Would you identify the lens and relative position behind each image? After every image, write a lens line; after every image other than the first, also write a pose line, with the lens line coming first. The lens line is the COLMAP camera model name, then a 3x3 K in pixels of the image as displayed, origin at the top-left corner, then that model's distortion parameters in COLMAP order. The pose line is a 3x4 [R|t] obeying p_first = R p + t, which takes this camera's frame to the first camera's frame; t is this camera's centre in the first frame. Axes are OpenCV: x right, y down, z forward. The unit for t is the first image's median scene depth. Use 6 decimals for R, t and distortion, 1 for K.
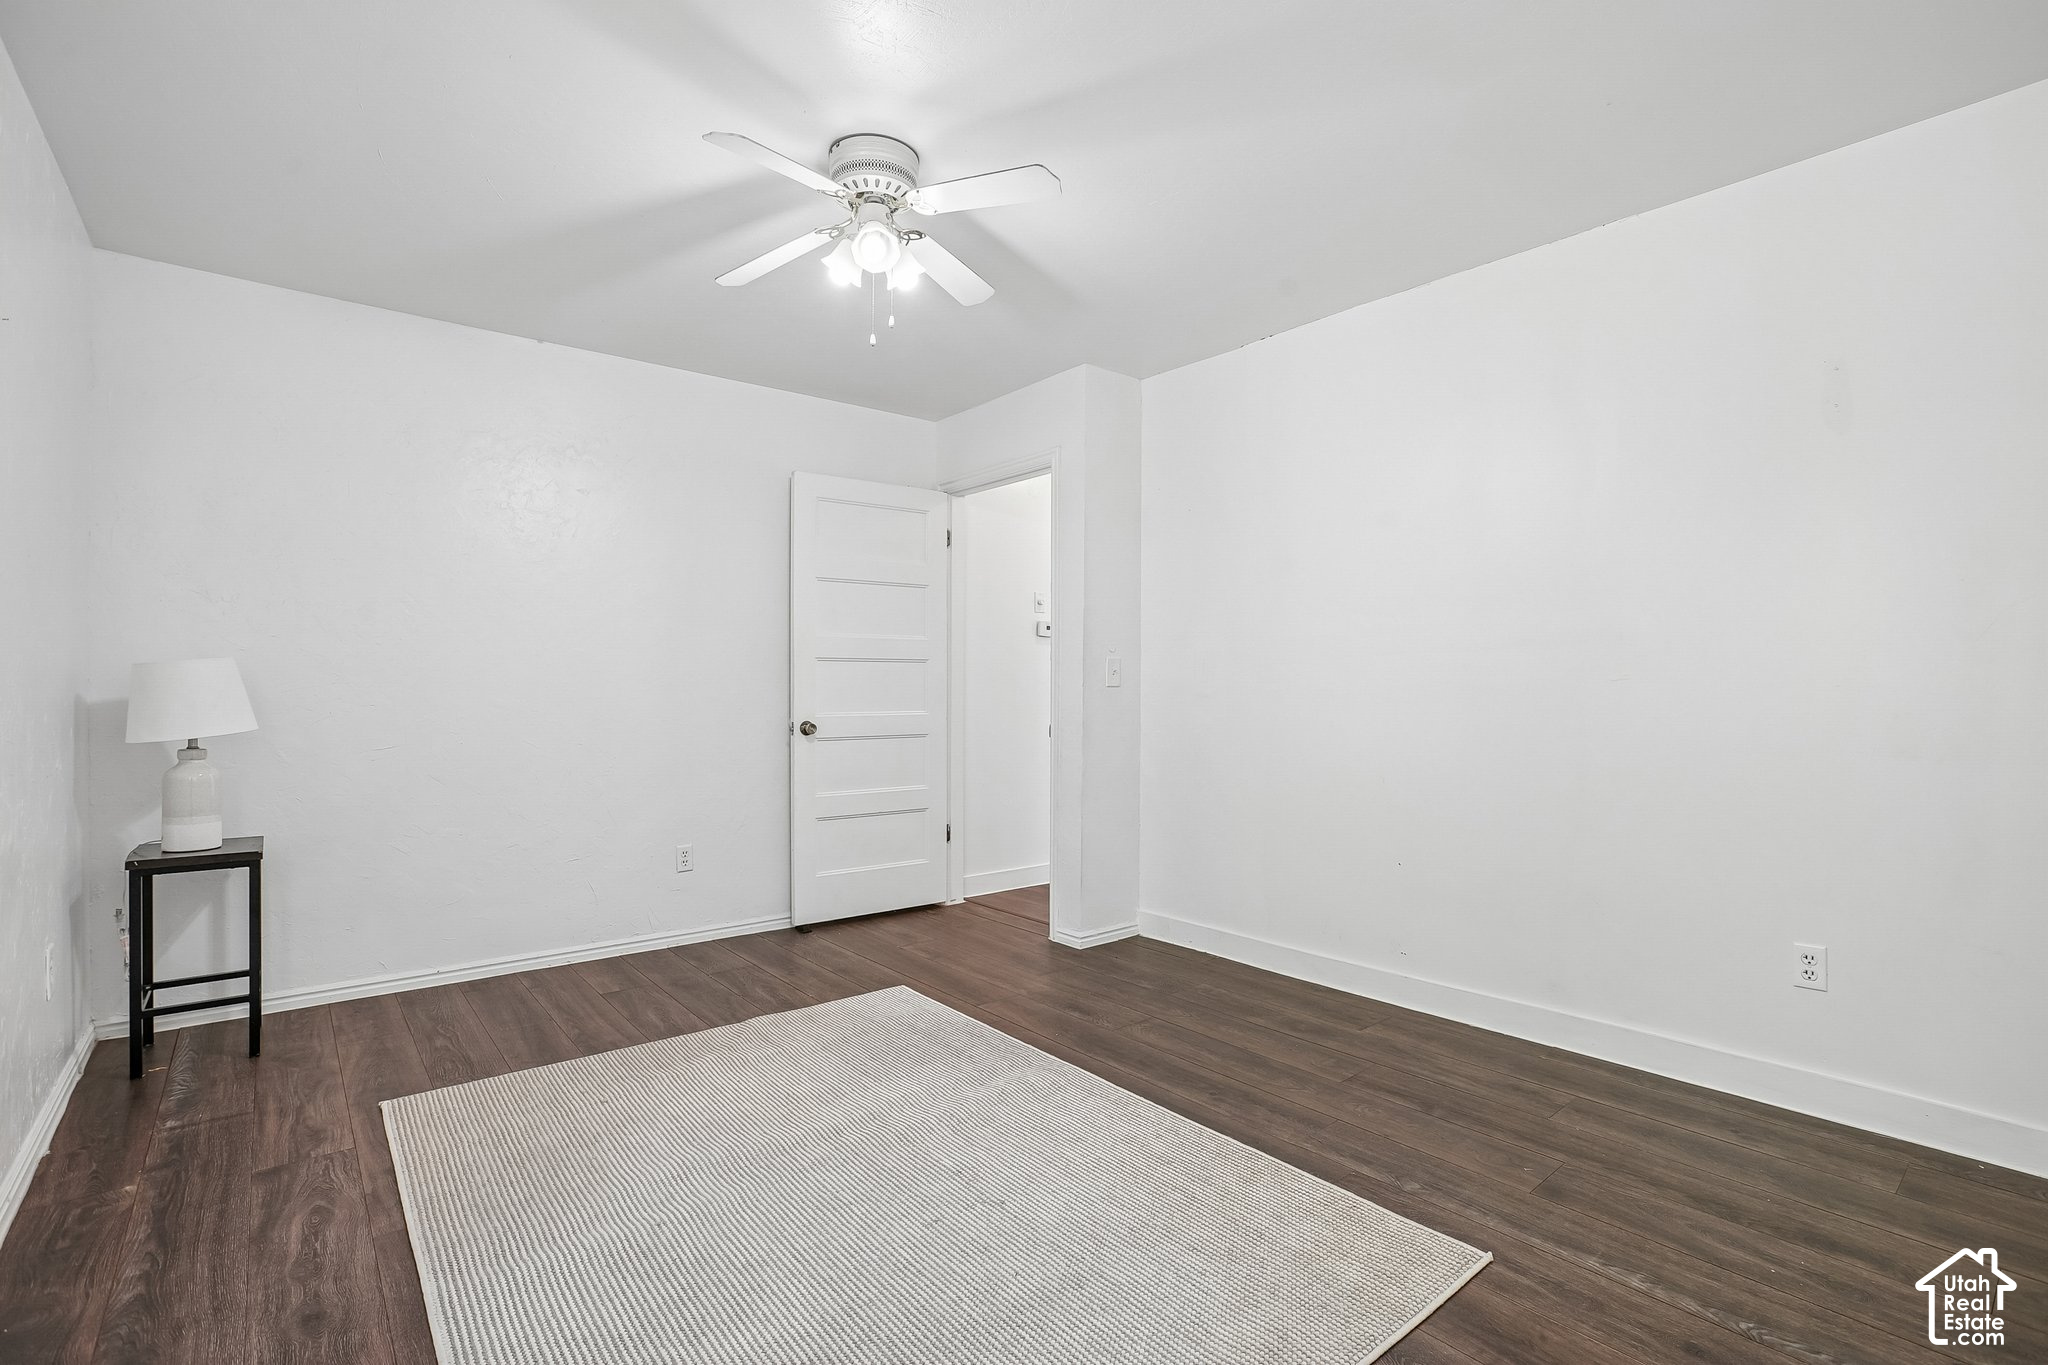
lens RADIAL K [[922.6, 0, 1024.0], [0, 922.6, 682.5], [0, 0, 1]] dist [-0.053955, 0.040878]
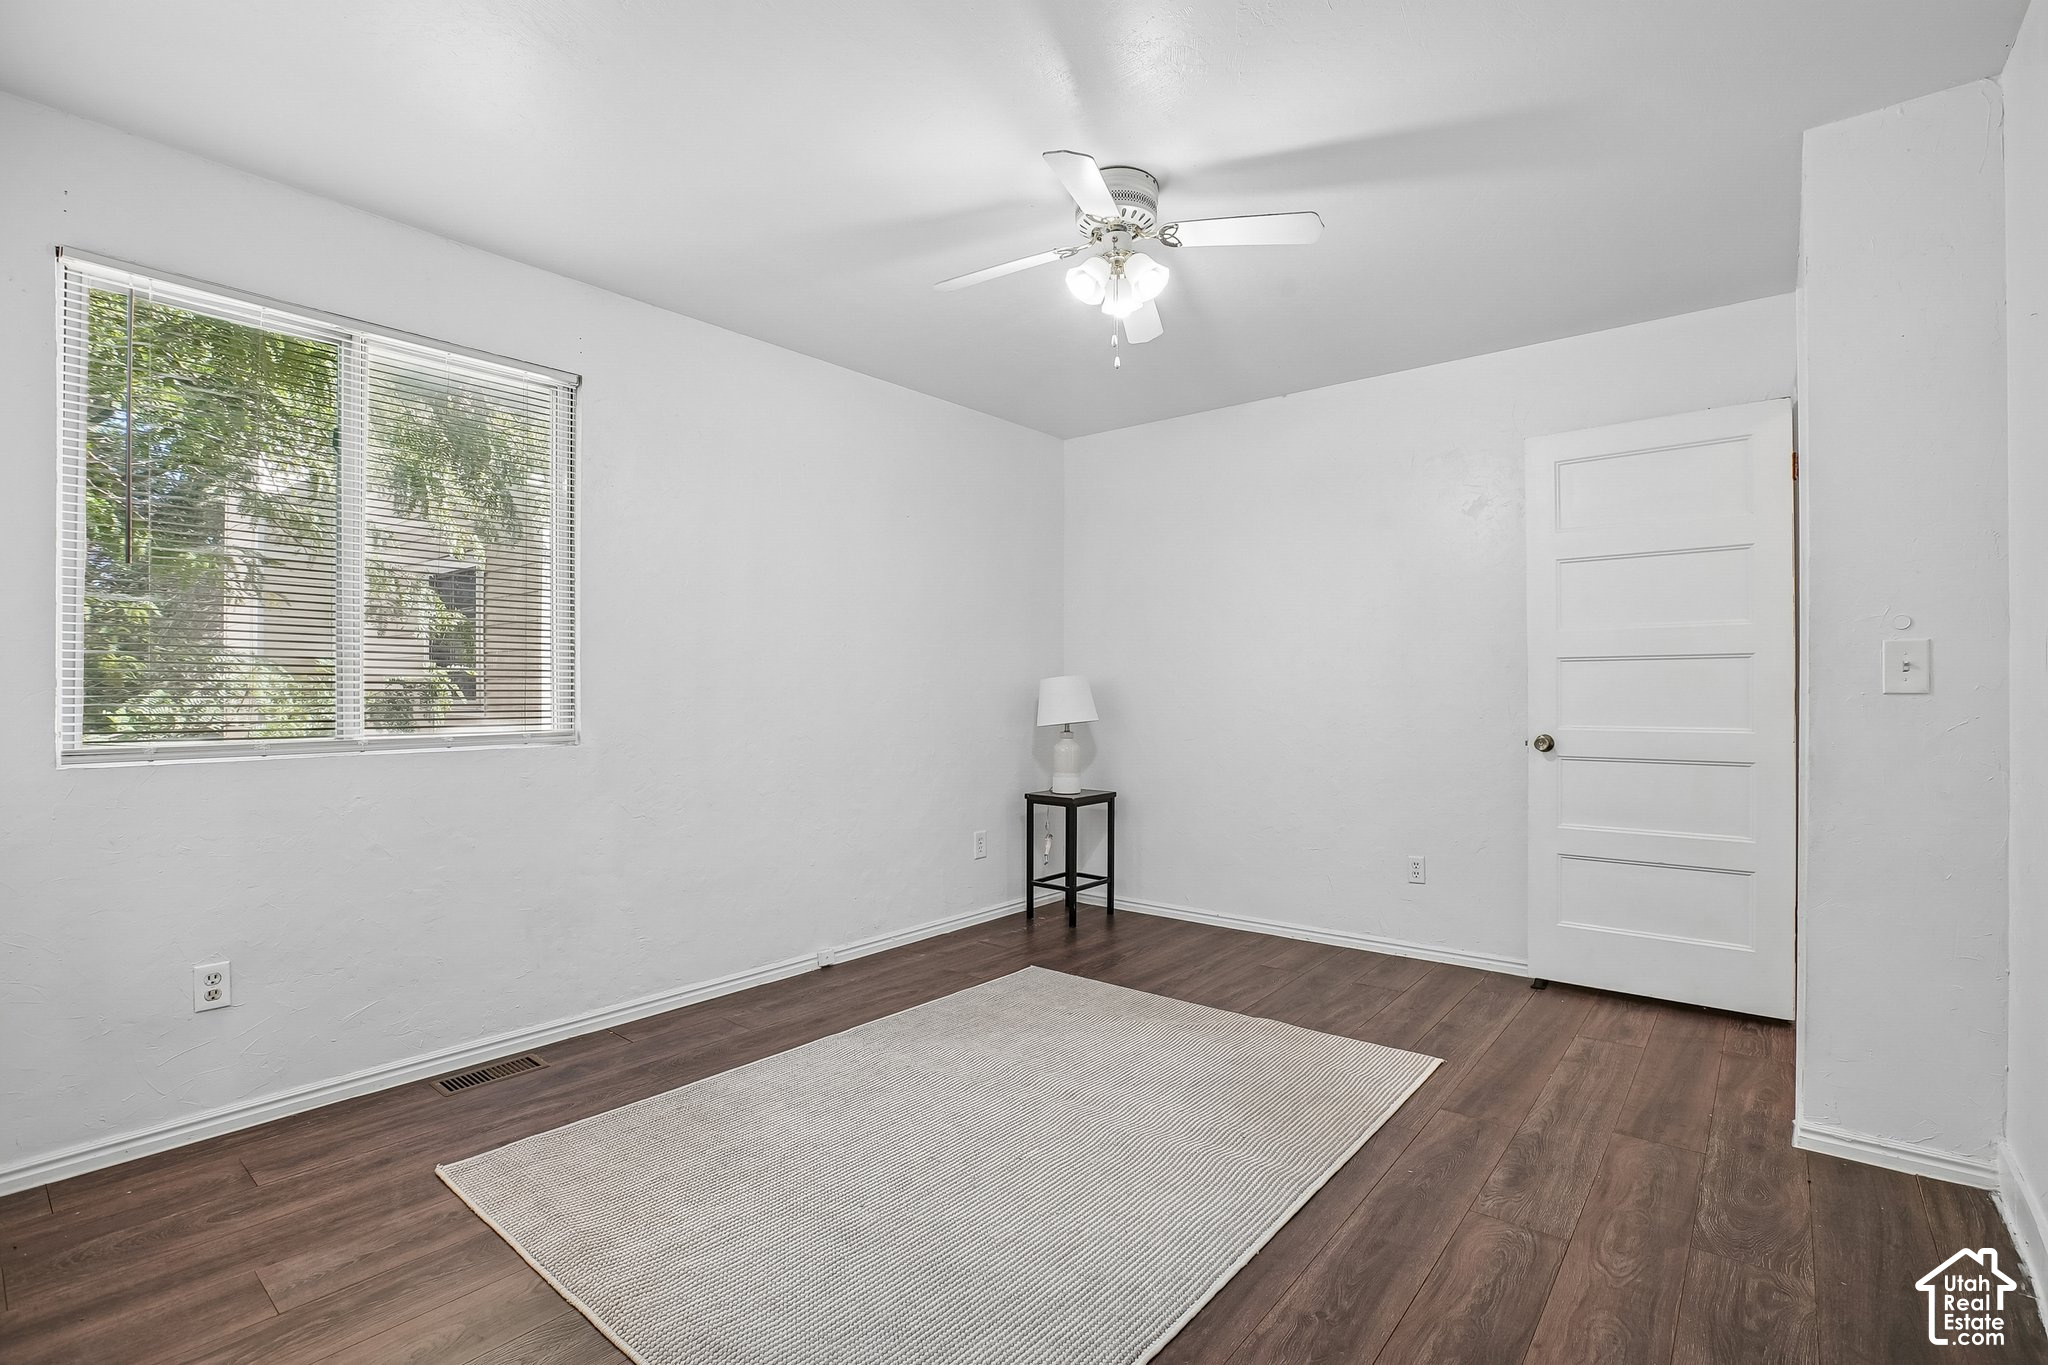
lens RADIAL K [[944.2, 0, 1097.5], [0, 944.2, 663.5], [0, 0, 1]] dist [-0.000292, 0.000029]
pose [[0.248875, -0.030217, -0.968064, 0.659297], [0.012363, 0.999531, -0.028021, -0.004996], [0.968457, -0.004994, 0.249131, 0.522307]]
